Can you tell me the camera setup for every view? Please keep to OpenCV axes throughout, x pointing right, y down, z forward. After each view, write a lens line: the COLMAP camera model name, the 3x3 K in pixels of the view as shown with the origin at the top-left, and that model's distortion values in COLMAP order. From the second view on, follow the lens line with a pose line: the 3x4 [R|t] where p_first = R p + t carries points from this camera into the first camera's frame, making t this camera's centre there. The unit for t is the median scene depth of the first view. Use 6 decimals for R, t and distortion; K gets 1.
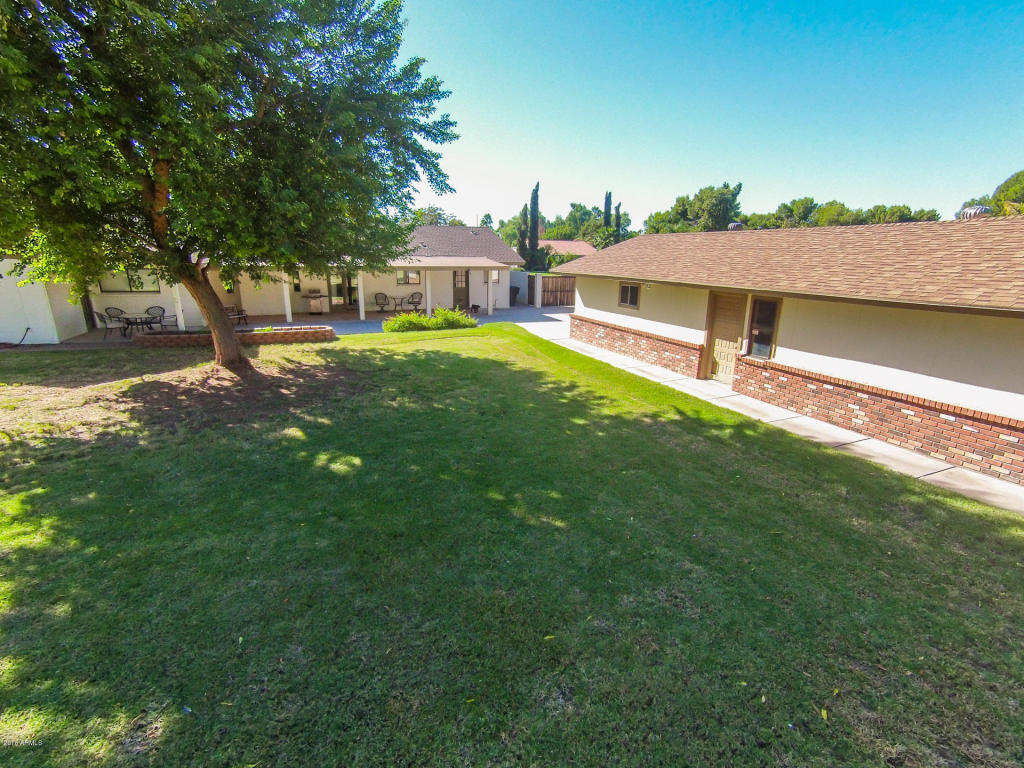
lens RADIAL K [[486.5, 0, 514.7], [0, 486.5, 401.2], [0, 0, 1]] dist [-0.056639, 0.036291]
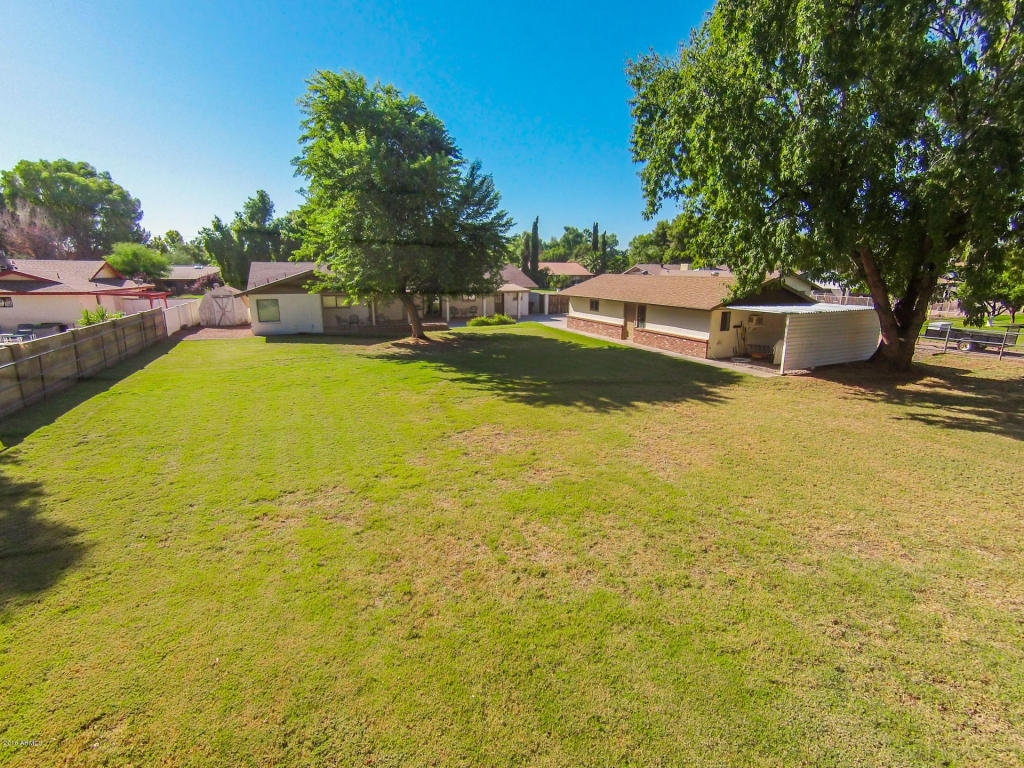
lens RADIAL K [[486.5, 0, 514.7], [0, 486.5, 401.2], [0, 0, 1]] dist [-0.056639, 0.036291]
pose [[0.999887, -0.012329, 0.008567, -0.076874], [0.012569, 0.999515, -0.028480, 0.142694], [-0.008211, 0.028584, 0.999558, -0.616000]]
